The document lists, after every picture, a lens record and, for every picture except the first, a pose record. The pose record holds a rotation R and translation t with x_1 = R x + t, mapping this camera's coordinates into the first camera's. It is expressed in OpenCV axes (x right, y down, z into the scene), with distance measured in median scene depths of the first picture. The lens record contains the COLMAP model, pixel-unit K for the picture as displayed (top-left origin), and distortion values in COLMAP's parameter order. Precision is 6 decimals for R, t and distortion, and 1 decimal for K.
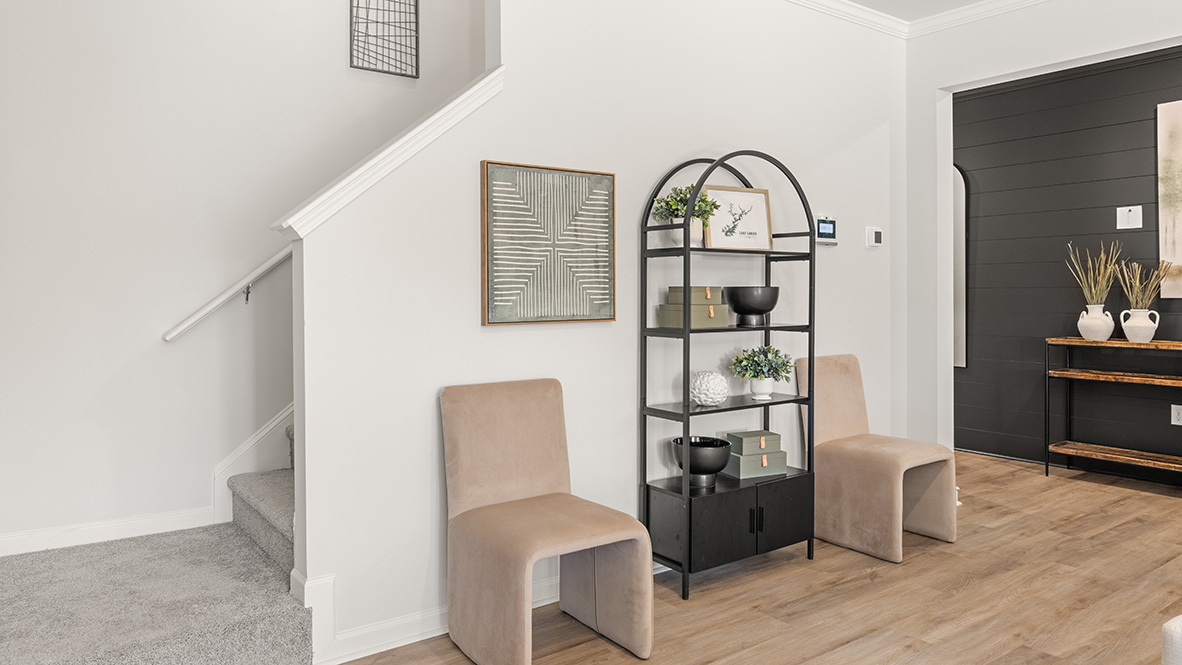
lens RADIAL K [[801.4, 0, 602.5], [0, 801.4, 289.3], [0, 0, 1]] dist [-0.002476, 0.000917]
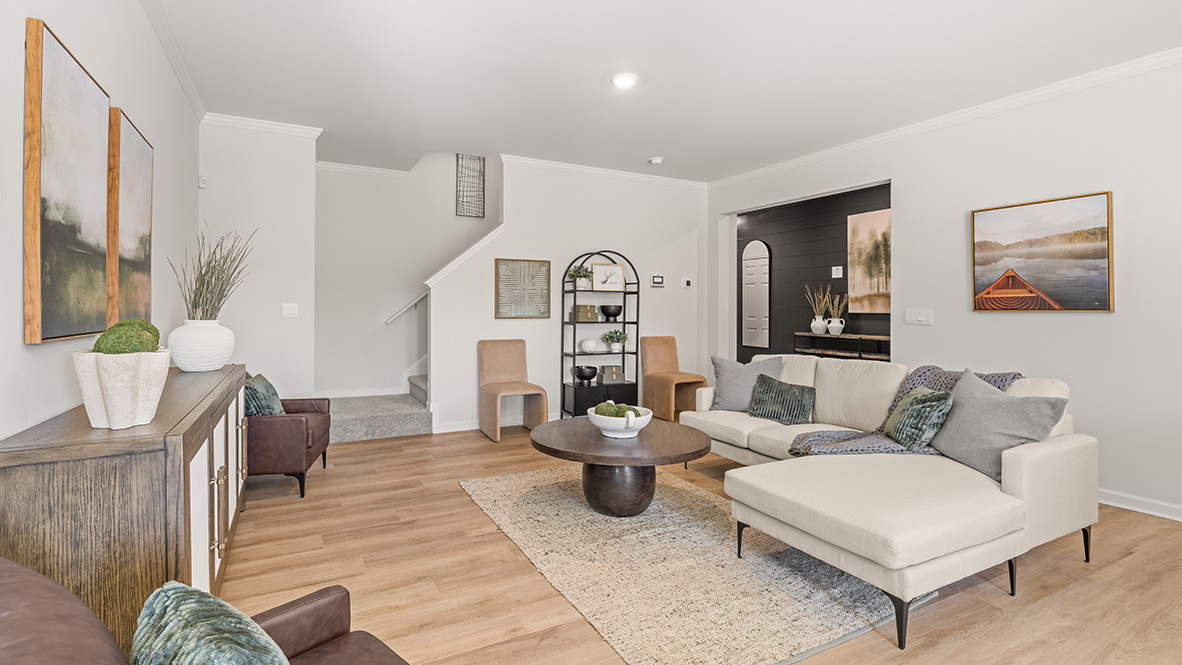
lens RADIAL K [[538.6, 0, 567.3], [0, 538.6, 301.8], [0, 0, 1]] dist [-0.000669, -0.000042]
pose [[0.986322, 0.008285, -0.164621, 0.334698], [-0.009217, 0.999946, -0.004899, -0.004938], [0.164572, 0.006350, 0.986345, -0.652839]]
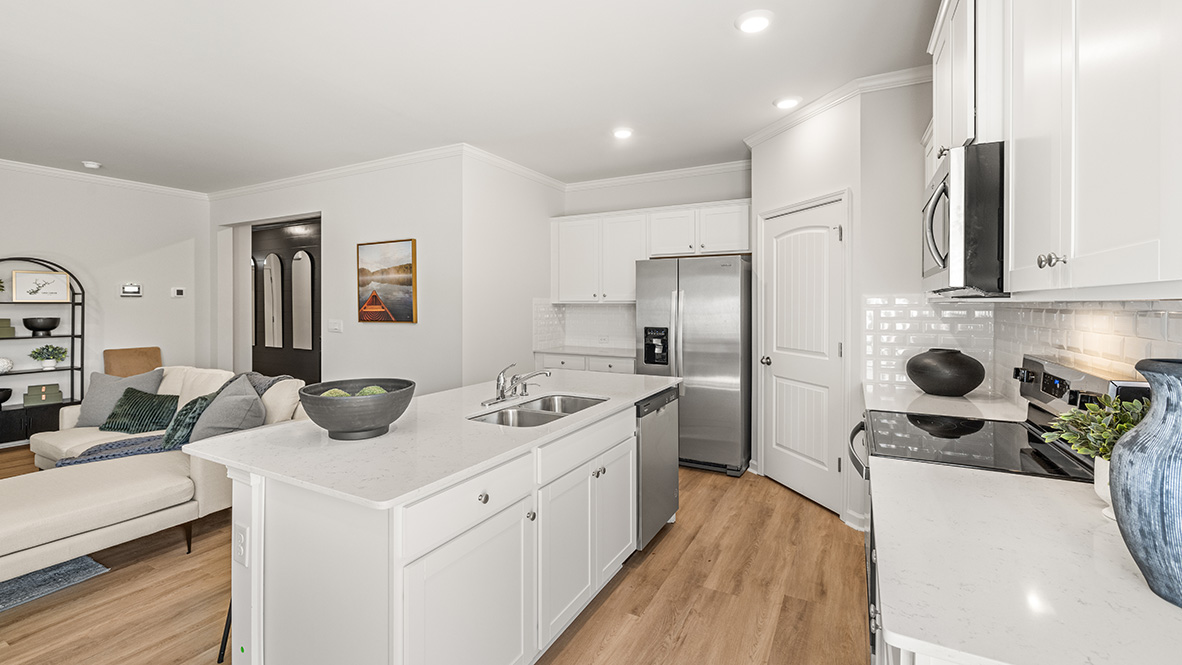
lens RADIAL K [[494.3, 0, 587.7], [0, 494.3, 304.2], [0, 0, 1]] dist [0.000852, -0.000518]
pose [[0.905015, 0.003030, 0.425368, 0.995953], [-0.004814, 0.999984, 0.003120, -0.054445], [-0.425352, -0.004872, 0.905015, -0.886854]]
